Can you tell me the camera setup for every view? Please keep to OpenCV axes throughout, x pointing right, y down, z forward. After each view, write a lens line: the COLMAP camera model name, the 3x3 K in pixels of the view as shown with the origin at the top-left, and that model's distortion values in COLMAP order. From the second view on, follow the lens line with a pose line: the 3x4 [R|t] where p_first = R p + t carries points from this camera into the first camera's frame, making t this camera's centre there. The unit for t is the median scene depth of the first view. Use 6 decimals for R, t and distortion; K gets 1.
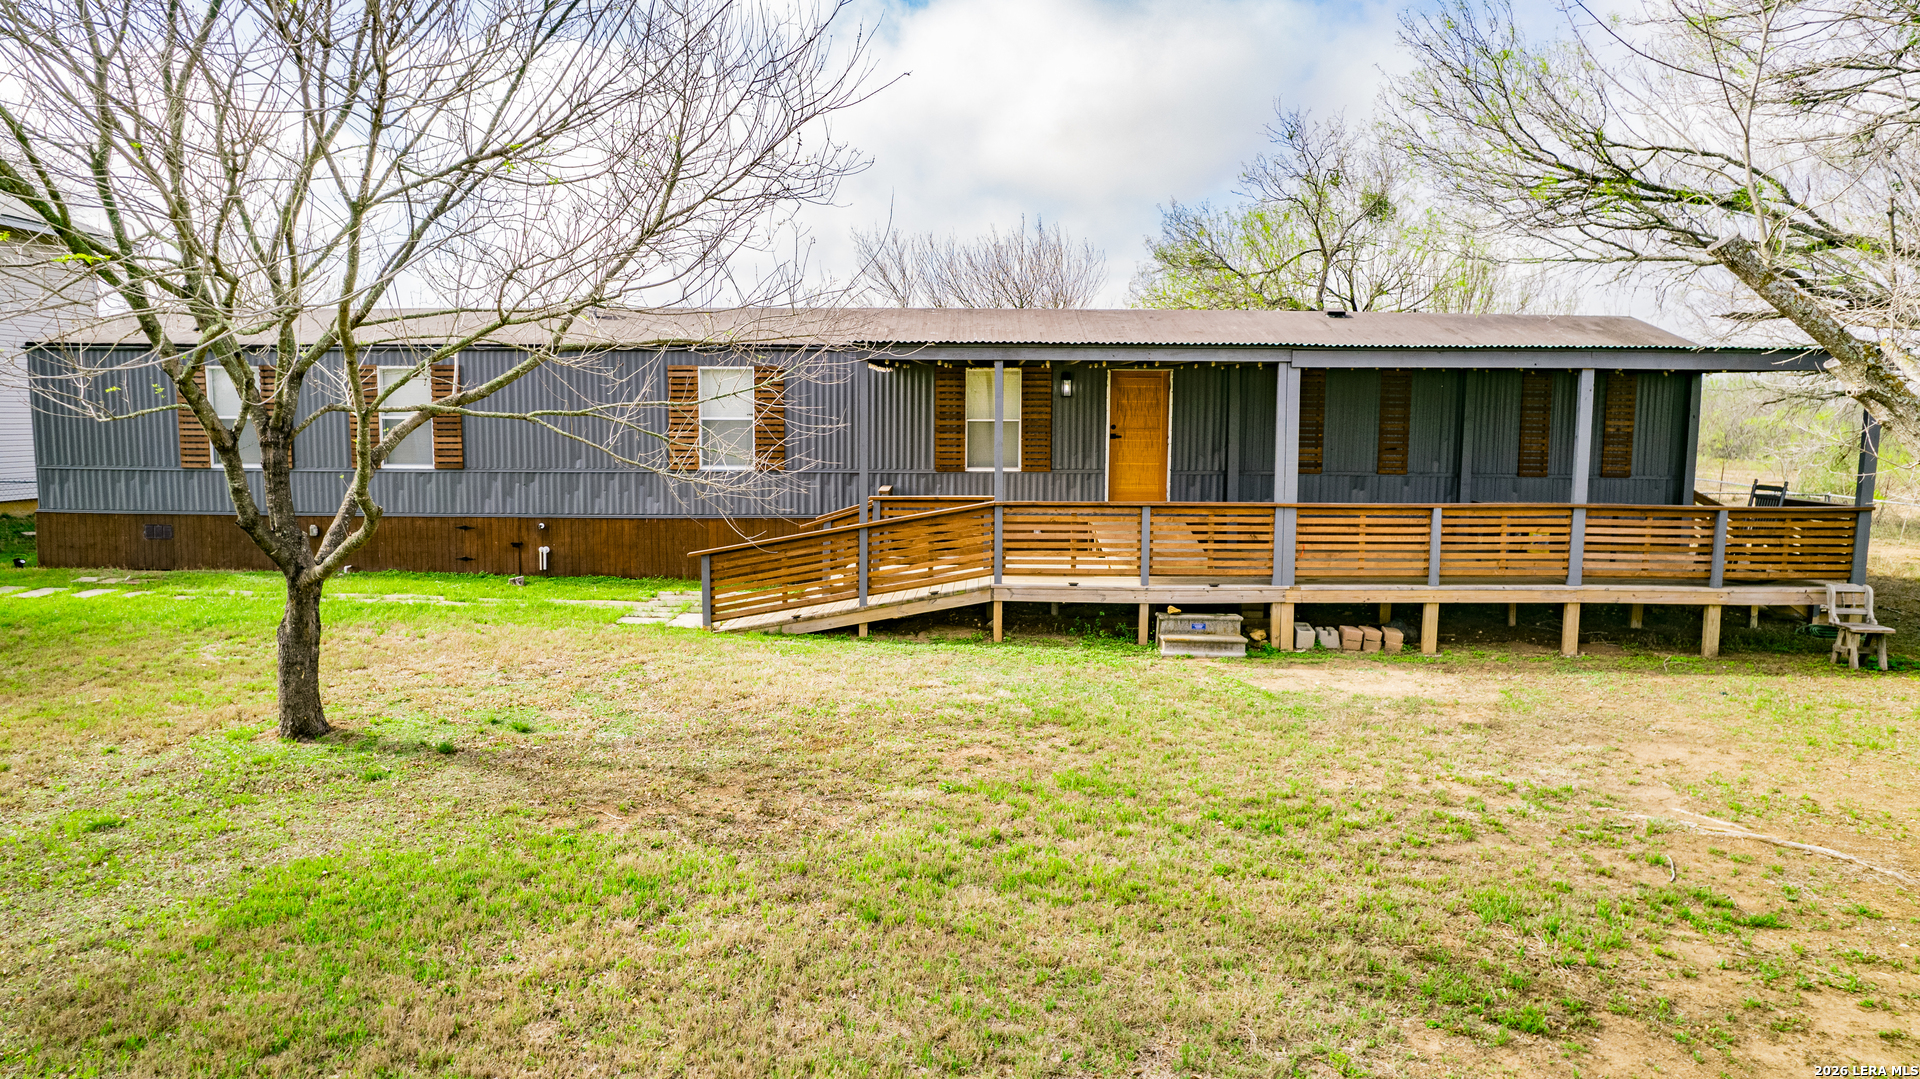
lens RADIAL K [[1254.4, 0, 960.0], [0, 1254.4, 539.5], [0, 0, 1]] dist [-0.059472, 0.037029]
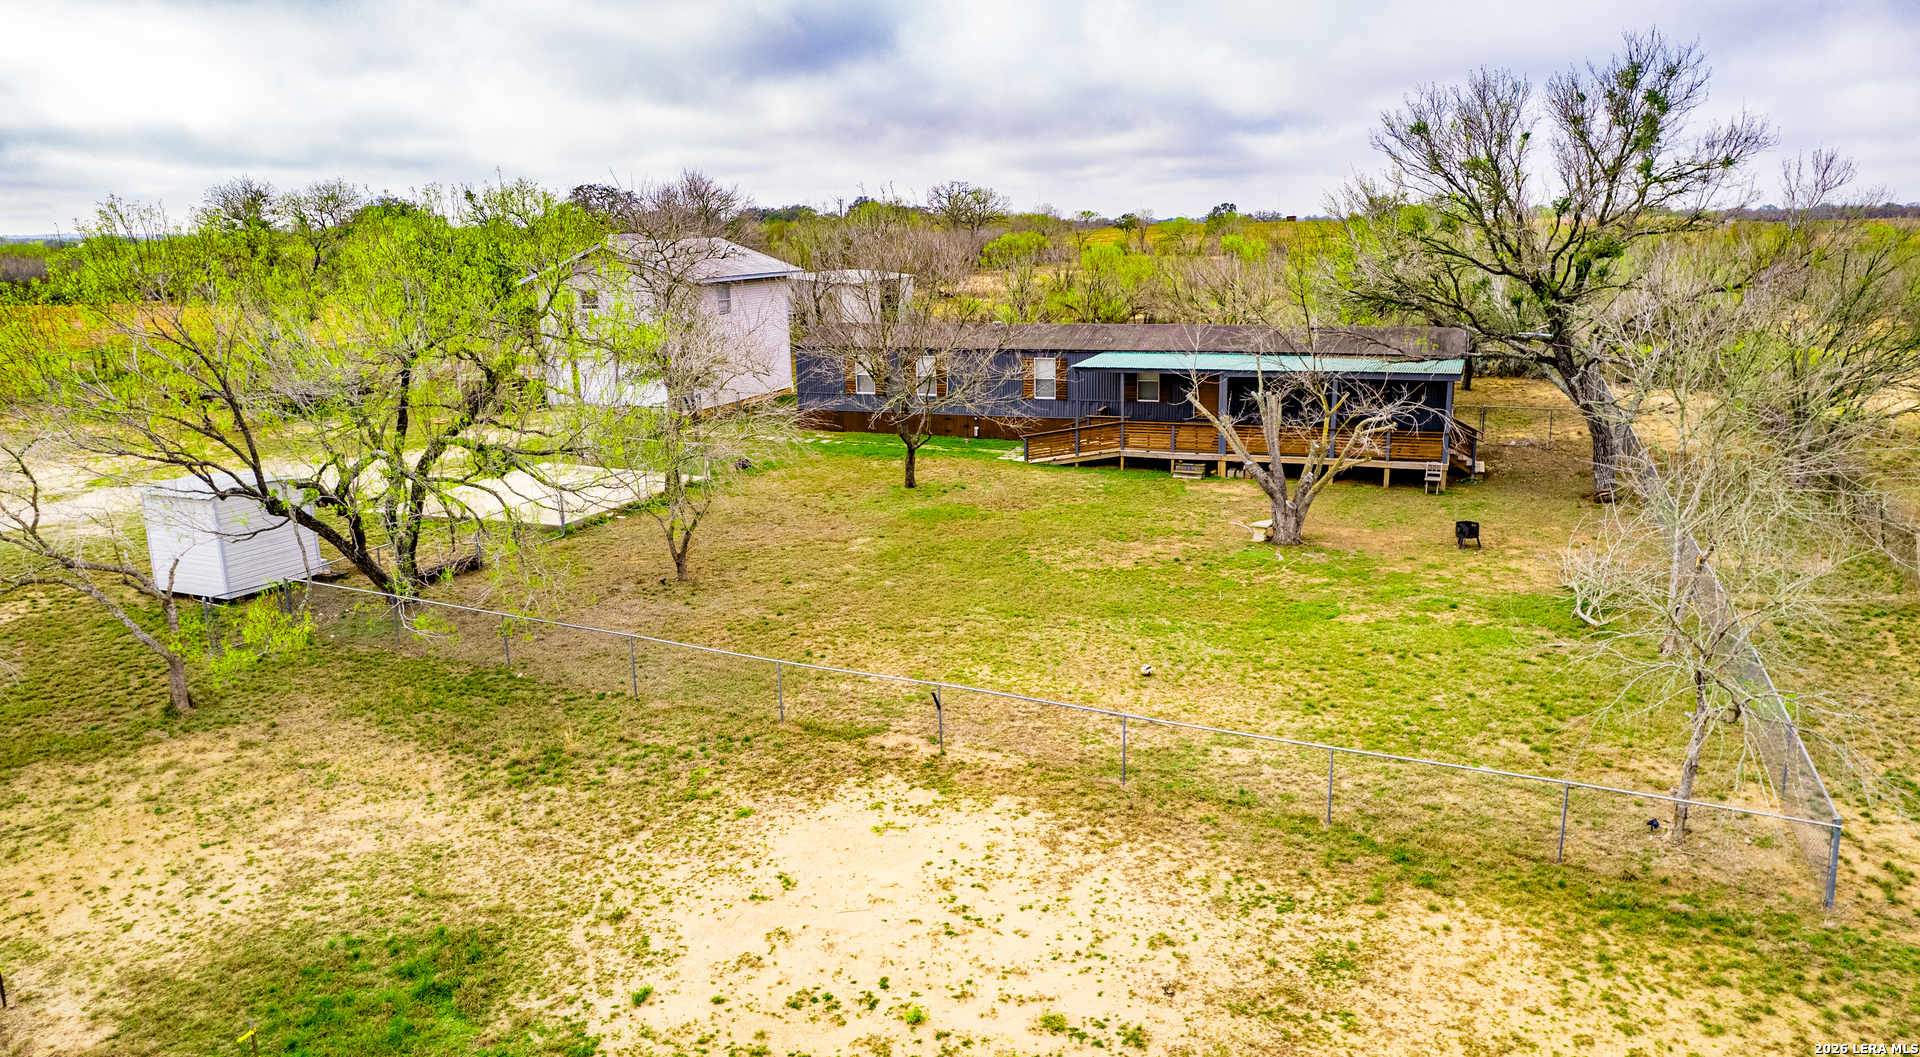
lens RADIAL K [[1198.7, 0, 960.0], [0, 1198.7, 528.5], [0, 0, 1]] dist [0.000567, 0.000041]
pose [[0.938950, 0.055752, -0.339508, 0.623133], [-0.009144, 0.990479, 0.137363, -0.160761], [0.343933, -0.125872, 0.930519, -1.698827]]
